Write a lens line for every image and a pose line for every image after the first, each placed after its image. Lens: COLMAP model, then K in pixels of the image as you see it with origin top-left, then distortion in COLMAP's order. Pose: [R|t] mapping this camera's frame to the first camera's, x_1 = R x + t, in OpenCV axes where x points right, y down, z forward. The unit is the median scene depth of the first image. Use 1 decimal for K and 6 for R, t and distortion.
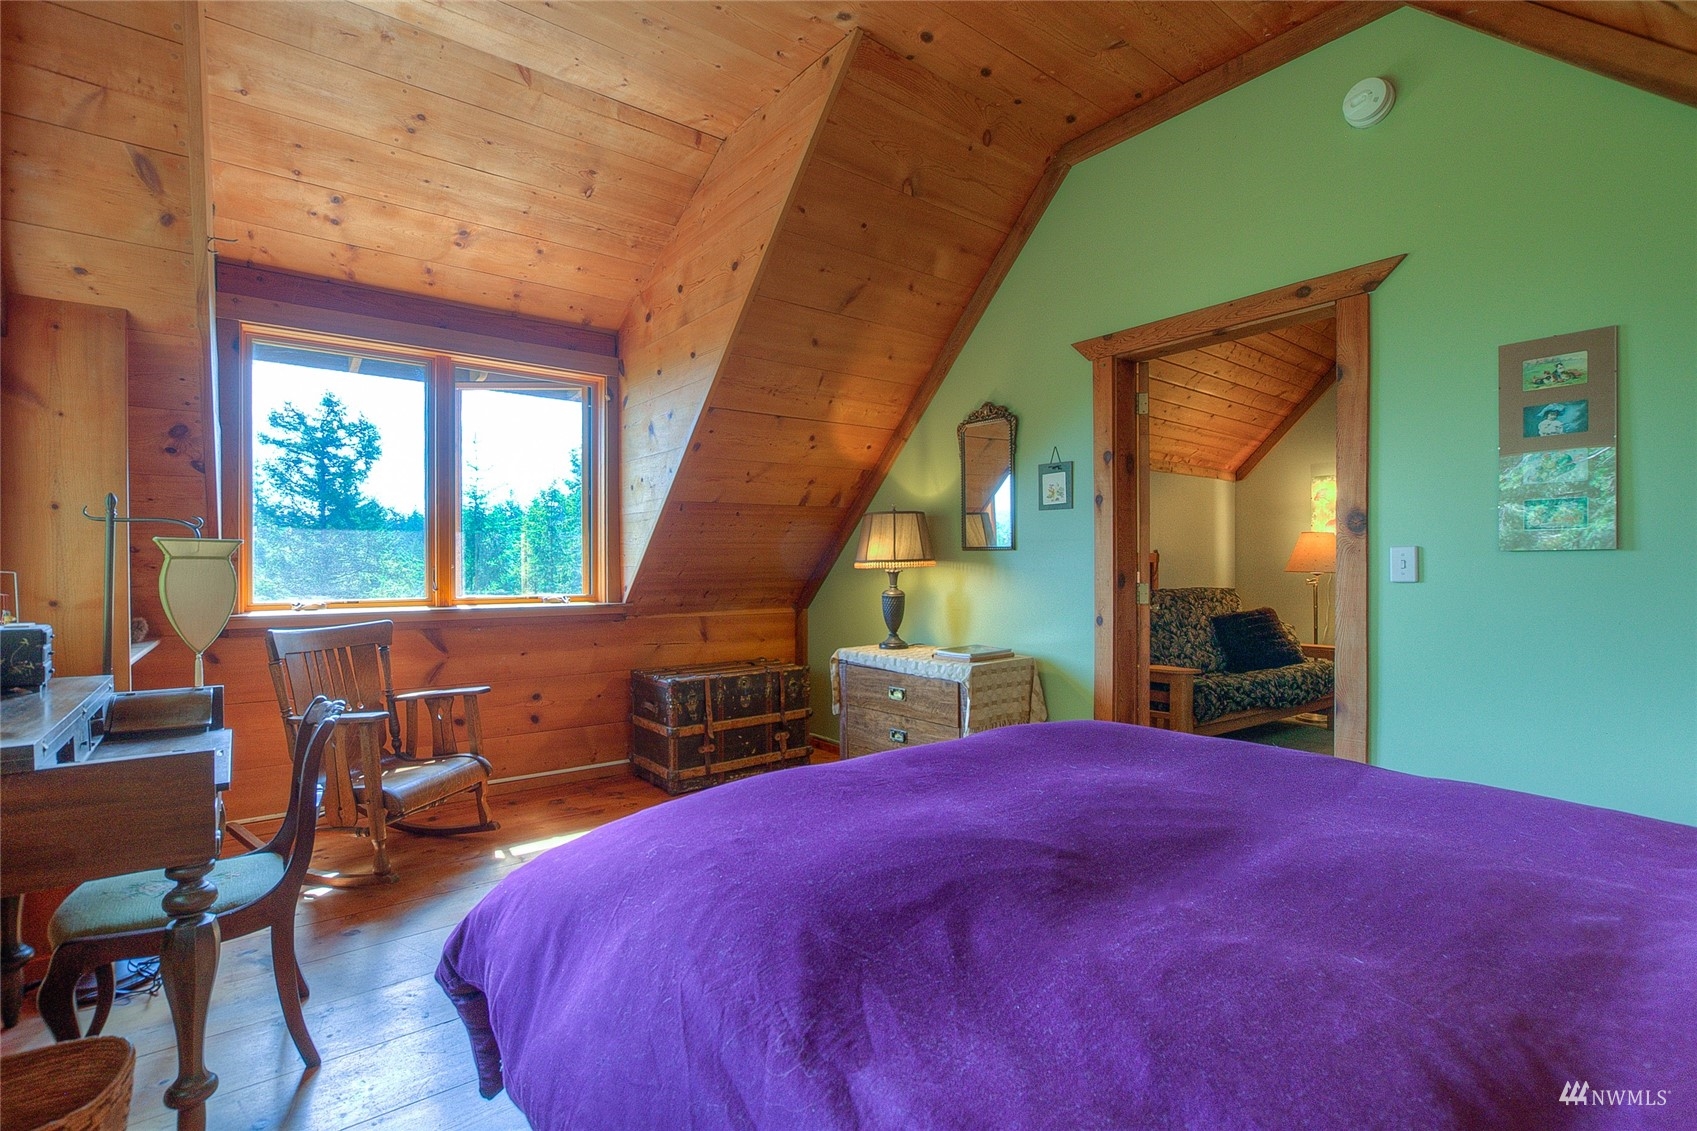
lens RADIAL K [[764.8, 0, 852.6], [0, 764.8, 563.0], [0, 0, 1]] dist [-0.004906, 0.000263]
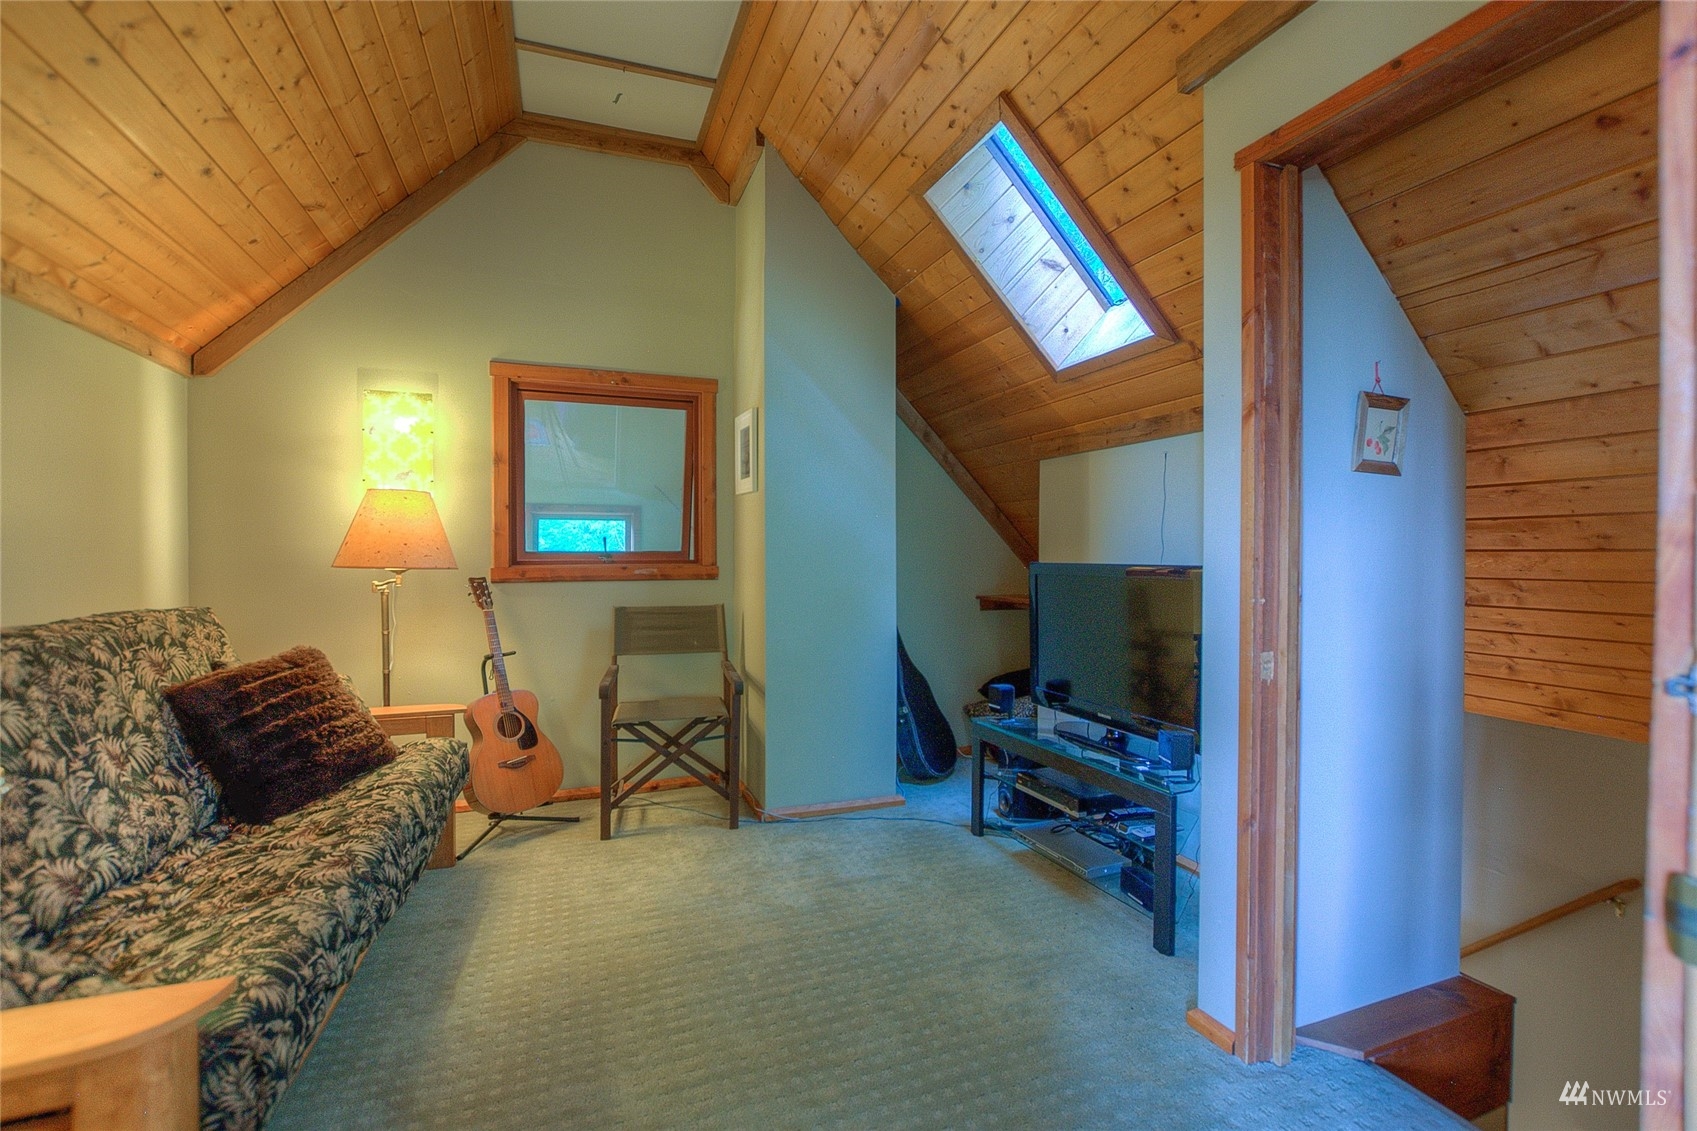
lens RADIAL K [[764.8, 0, 853.1], [0, 764.8, 559.9], [0, 0, 1]] dist [-0.004906, 0.000263]
pose [[0.306732, -0.007307, 0.951768, 0.206069], [-0.003643, 0.999954, 0.008851, 0.000656], [-0.951789, -0.006182, 0.306691, 0.536199]]
